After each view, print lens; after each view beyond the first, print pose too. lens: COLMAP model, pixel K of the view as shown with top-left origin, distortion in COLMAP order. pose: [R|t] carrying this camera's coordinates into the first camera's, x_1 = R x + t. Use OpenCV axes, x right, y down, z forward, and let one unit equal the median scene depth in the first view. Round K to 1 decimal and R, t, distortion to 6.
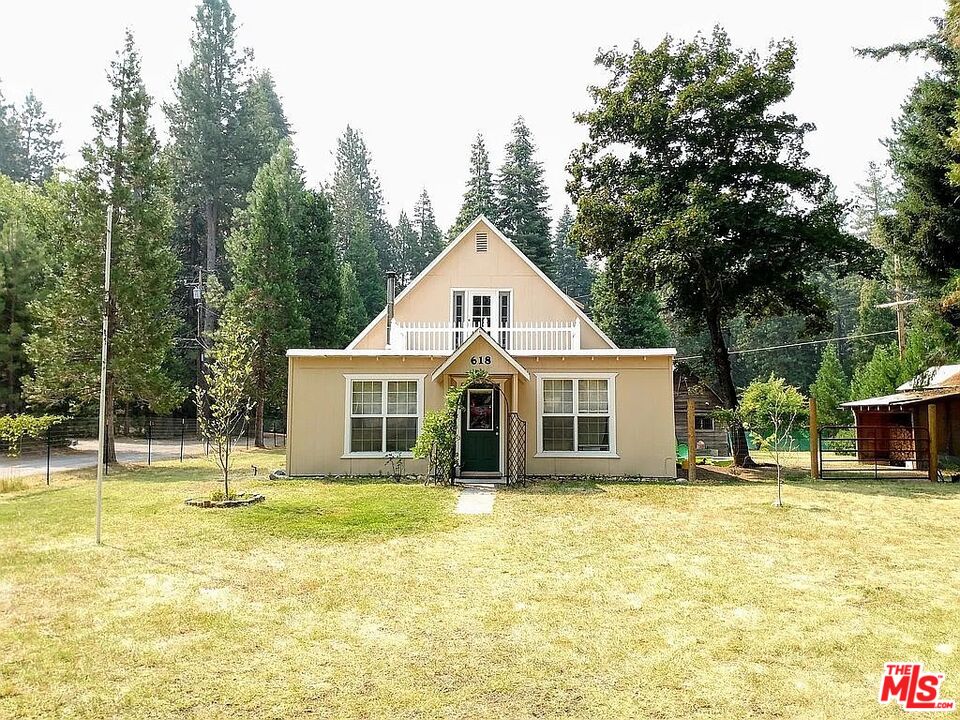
lens RADIAL K [[781.0, 0, 480.0], [0, 781.0, 360.0], [0, 0, 1]] dist [0.004037, 0.007370]
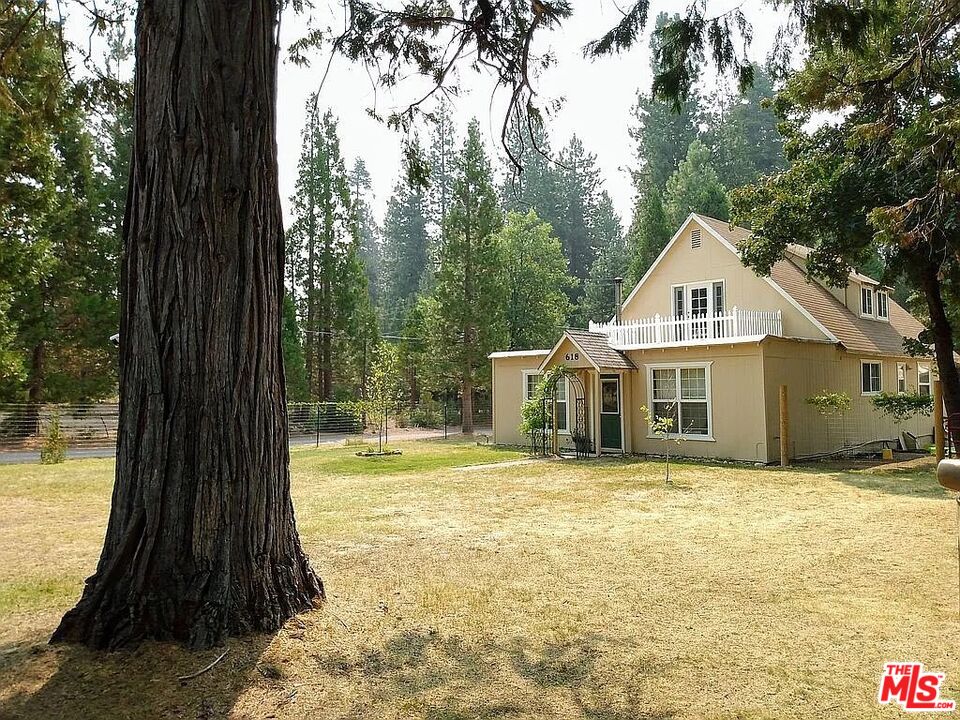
lens RADIAL K [[780.4, 0, 480.0], [0, 780.4, 360.0], [0, 0, 1]] dist [0.005943, -0.000406]
pose [[0.714039, -0.041146, -0.698896, 0.536060], [0.058656, 0.998278, 0.001155, -0.003595], [0.697645, -0.041819, 0.715222, 0.019481]]
